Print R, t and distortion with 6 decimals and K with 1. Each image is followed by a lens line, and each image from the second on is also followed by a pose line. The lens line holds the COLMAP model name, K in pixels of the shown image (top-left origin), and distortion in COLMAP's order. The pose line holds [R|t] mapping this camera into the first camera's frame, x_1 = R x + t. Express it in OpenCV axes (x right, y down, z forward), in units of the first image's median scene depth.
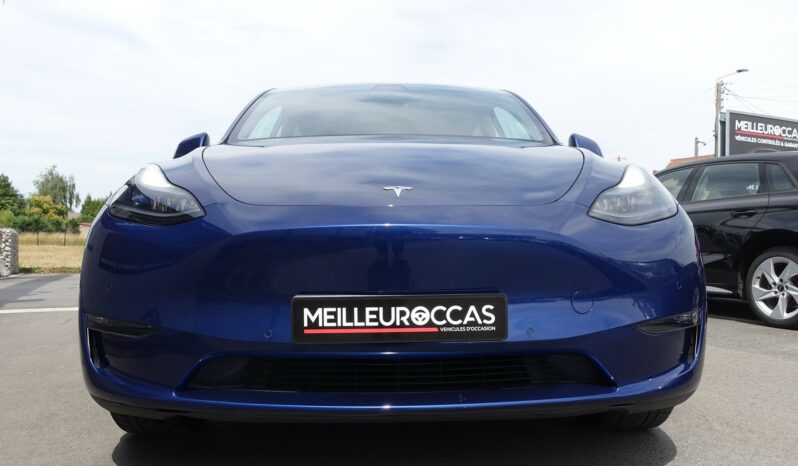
lens RADIAL K [[672.9, 0, 394.7], [0, 672.9, 227.0], [0, 0, 1]] dist [0.008848, -0.014602]
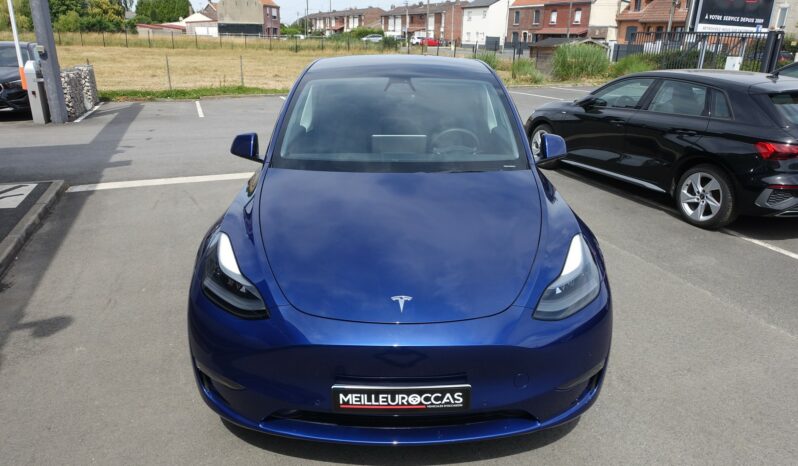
lens RADIAL K [[549.6, 0, 397.0], [0, 549.6, 232.5], [0, 0, 1]] dist [-0.015965, 0.007039]
pose [[0.999808, 0.013104, -0.014558, 0.003501], [-0.007088, 0.934932, 0.354756, -0.212935], [0.018260, -0.354585, 0.934845, -0.016490]]
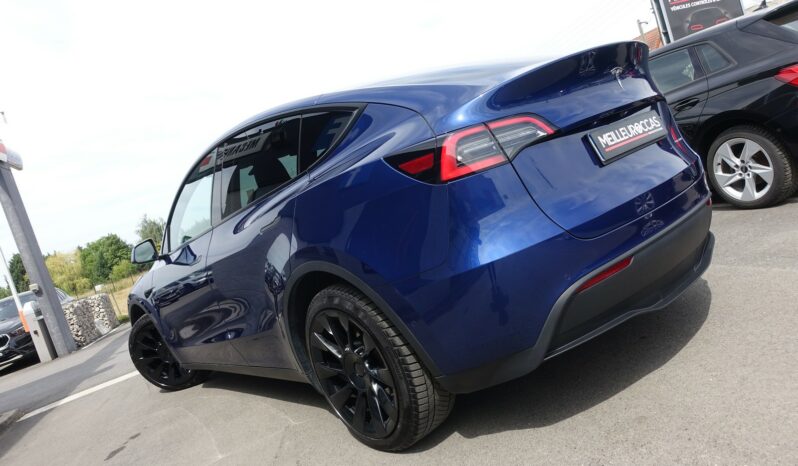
lens RADIAL K [[549.6, 0, 395.3], [0, 549.6, 231.8], [0, 0, 1]] dist [-0.015965, 0.007039]
pose [[0.946003, -0.314868, -0.077049, 0.130657], [0.321022, 0.942983, 0.087911, -0.054475], [0.044975, -0.107899, 0.993144, 0.187321]]
